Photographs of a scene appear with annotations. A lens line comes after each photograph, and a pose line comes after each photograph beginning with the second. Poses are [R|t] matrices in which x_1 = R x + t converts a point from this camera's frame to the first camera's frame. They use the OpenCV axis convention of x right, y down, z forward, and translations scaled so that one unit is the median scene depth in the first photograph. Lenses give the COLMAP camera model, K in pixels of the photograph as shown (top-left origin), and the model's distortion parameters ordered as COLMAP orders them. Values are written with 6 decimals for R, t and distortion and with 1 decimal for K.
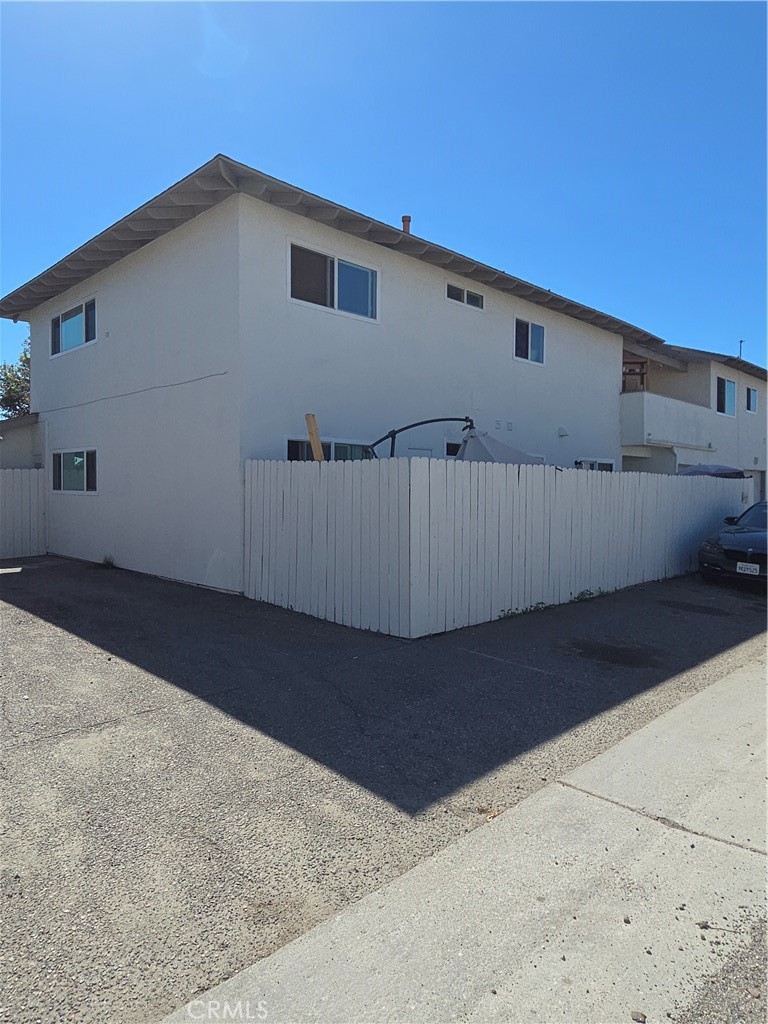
lens RADIAL K [[654.4, 0, 378.6], [0, 654.4, 498.1], [0, 0, 1]] dist [0.007411, 0.000304]
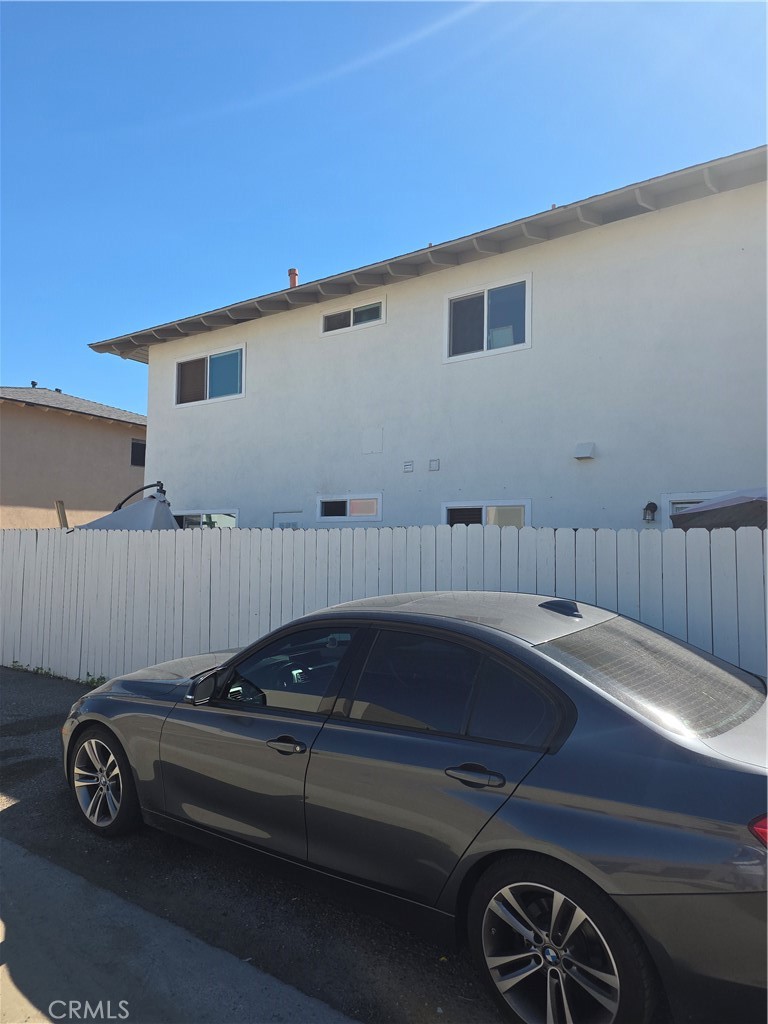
lens RADIAL K [[679.6, 0, 379.7], [0, 679.6, 506.8], [0, 0, 1]] dist [0.076091, -0.053405]
pose [[0.167299, -0.072651, -0.983226, 1.317547], [-0.031366, 0.996384, -0.078960, -0.015286], [0.985407, 0.044049, 0.164415, 1.262168]]
